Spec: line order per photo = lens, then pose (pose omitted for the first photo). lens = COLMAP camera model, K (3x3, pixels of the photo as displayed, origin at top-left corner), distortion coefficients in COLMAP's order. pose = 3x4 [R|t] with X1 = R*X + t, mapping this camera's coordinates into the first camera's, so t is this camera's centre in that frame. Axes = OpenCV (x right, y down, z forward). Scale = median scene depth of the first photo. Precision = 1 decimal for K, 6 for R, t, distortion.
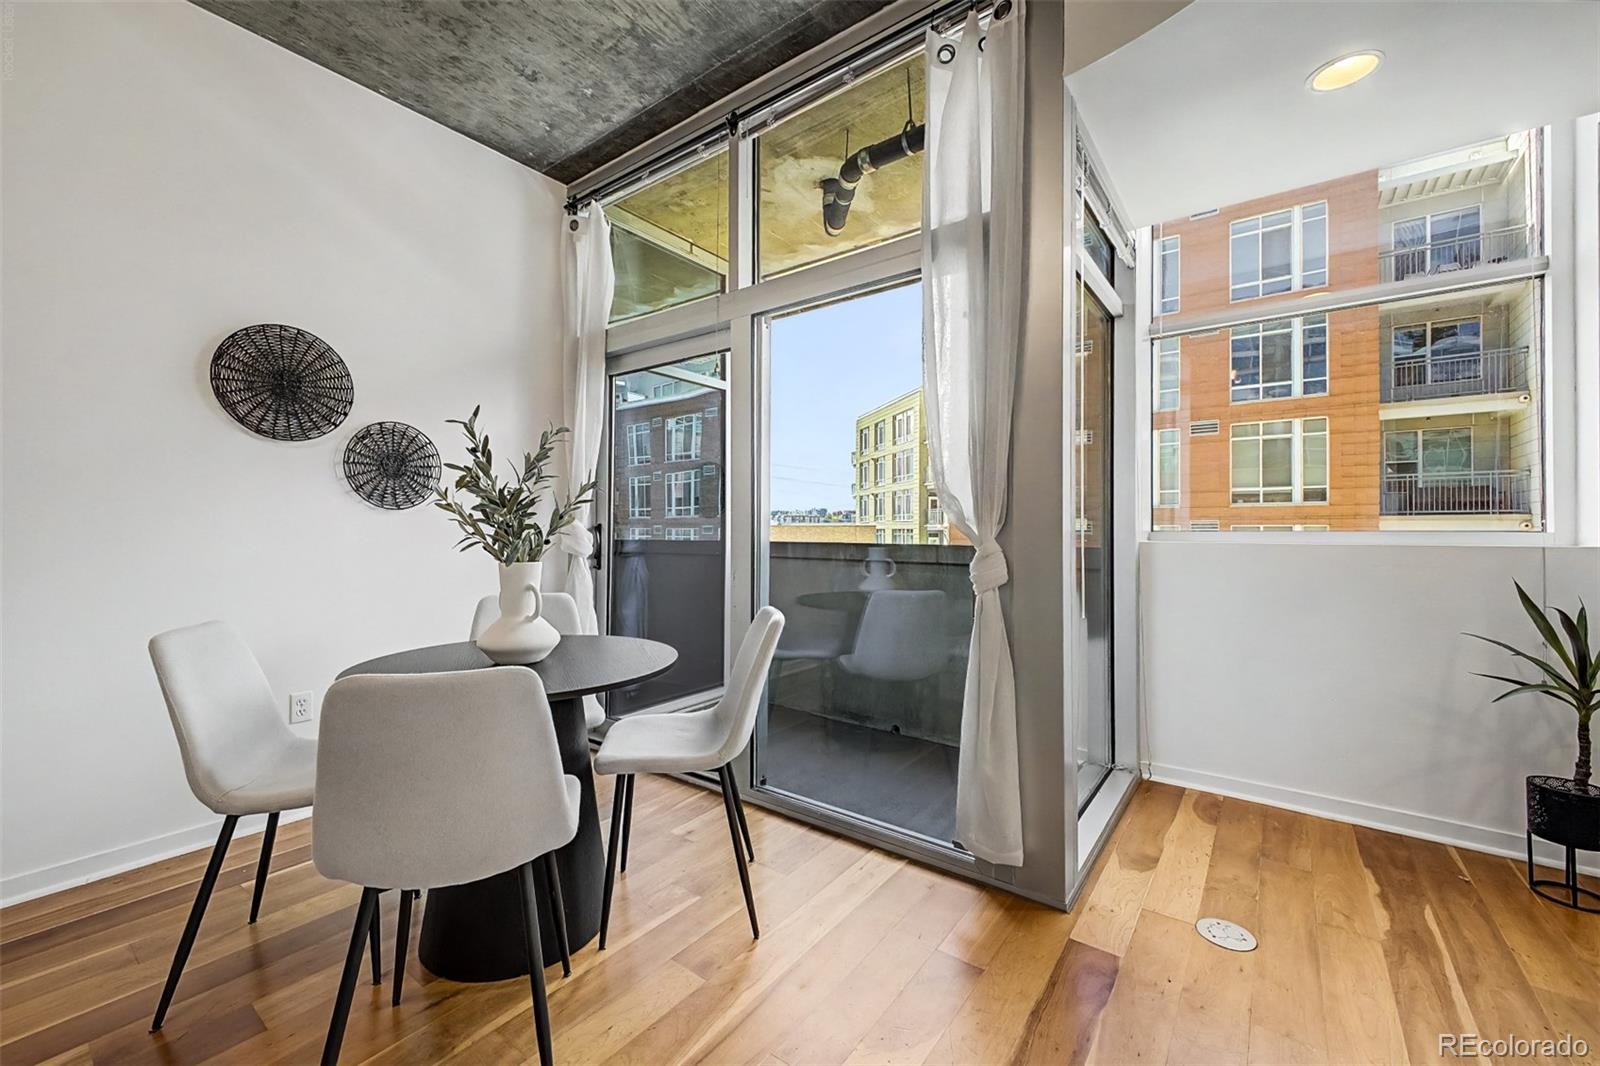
lens RADIAL K [[645.3, 0, 793.5], [0, 645.3, 521.6], [0, 0, 1]] dist [0.018708, -0.005886]
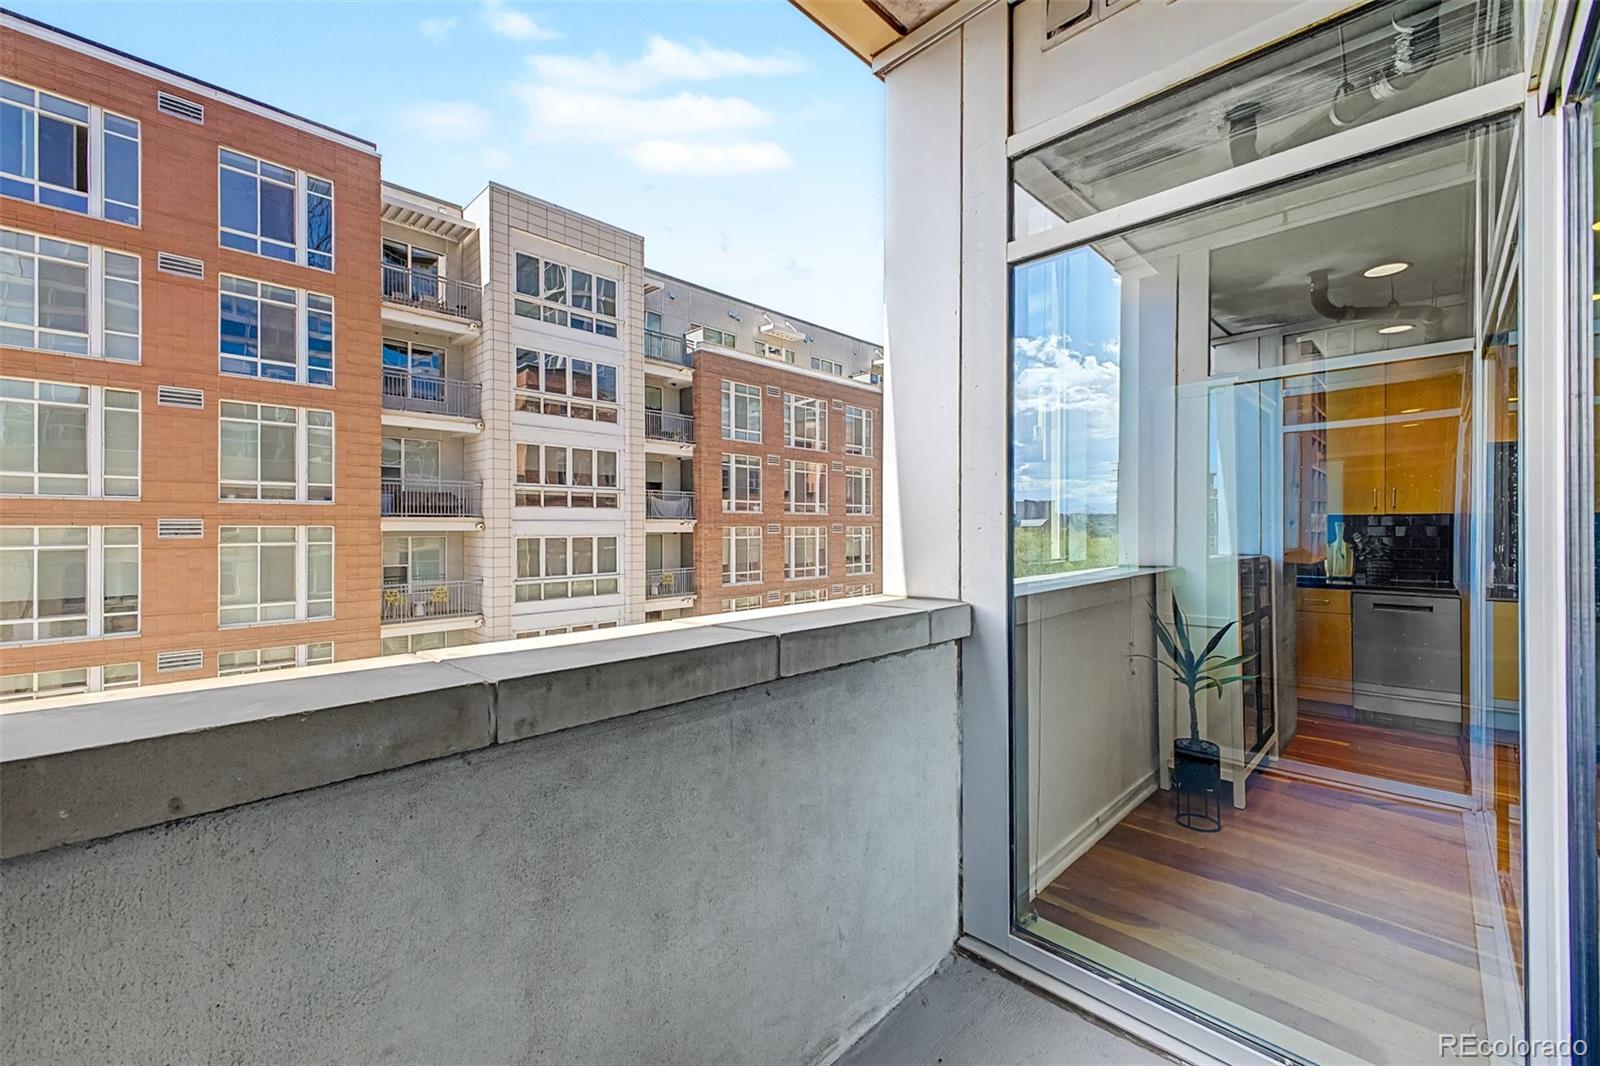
lens RADIAL K [[645.3, 0, 816.6], [0, 645.3, 526.3], [0, 0, 1]] dist [0.018708, -0.005886]
pose [[0.125781, -0.002844, 0.992054, -0.170885], [-0.012116, 0.999917, 0.004403, -0.035834], [-0.991984, -0.012573, 0.125736, 0.950357]]
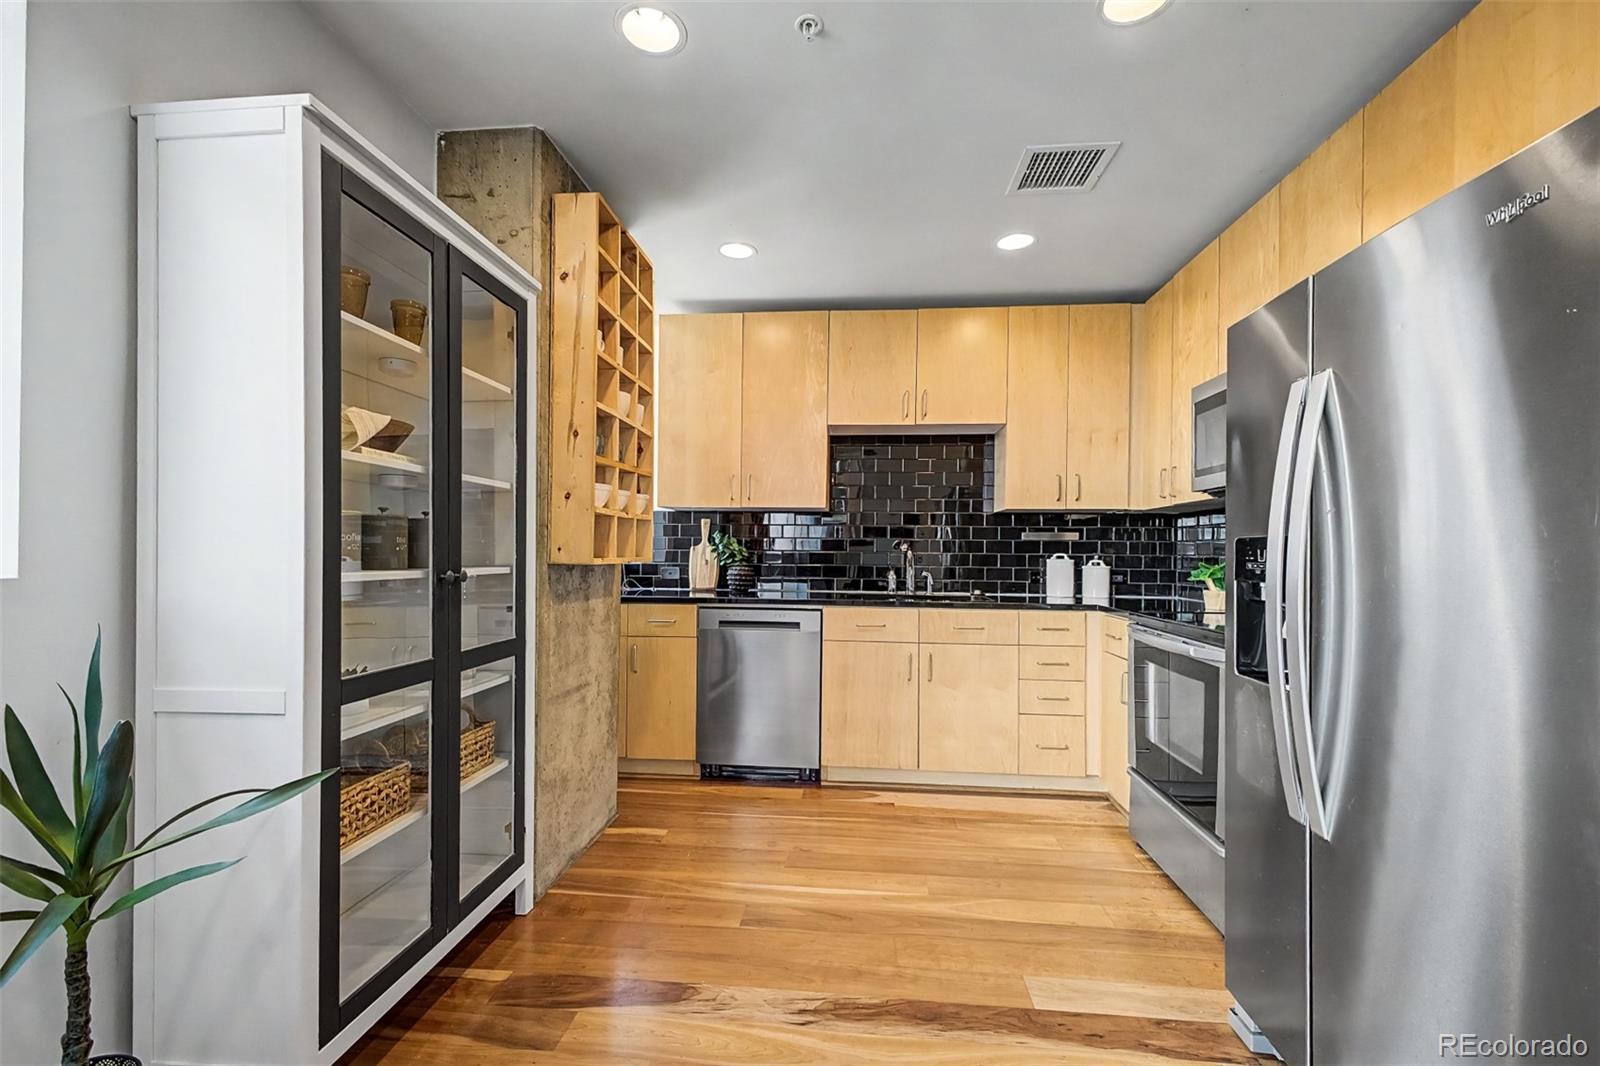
lens RADIAL K [[678.0, 0, 806.3], [0, 678.0, 549.8], [0, 0, 1]] dist [0.011364, -0.001170]
pose [[-0.522944, -0.007880, 0.852330, 0.290030], [-0.026166, 0.999634, -0.006812, 0.003171], [-0.851965, -0.025865, -0.522959, 0.473579]]
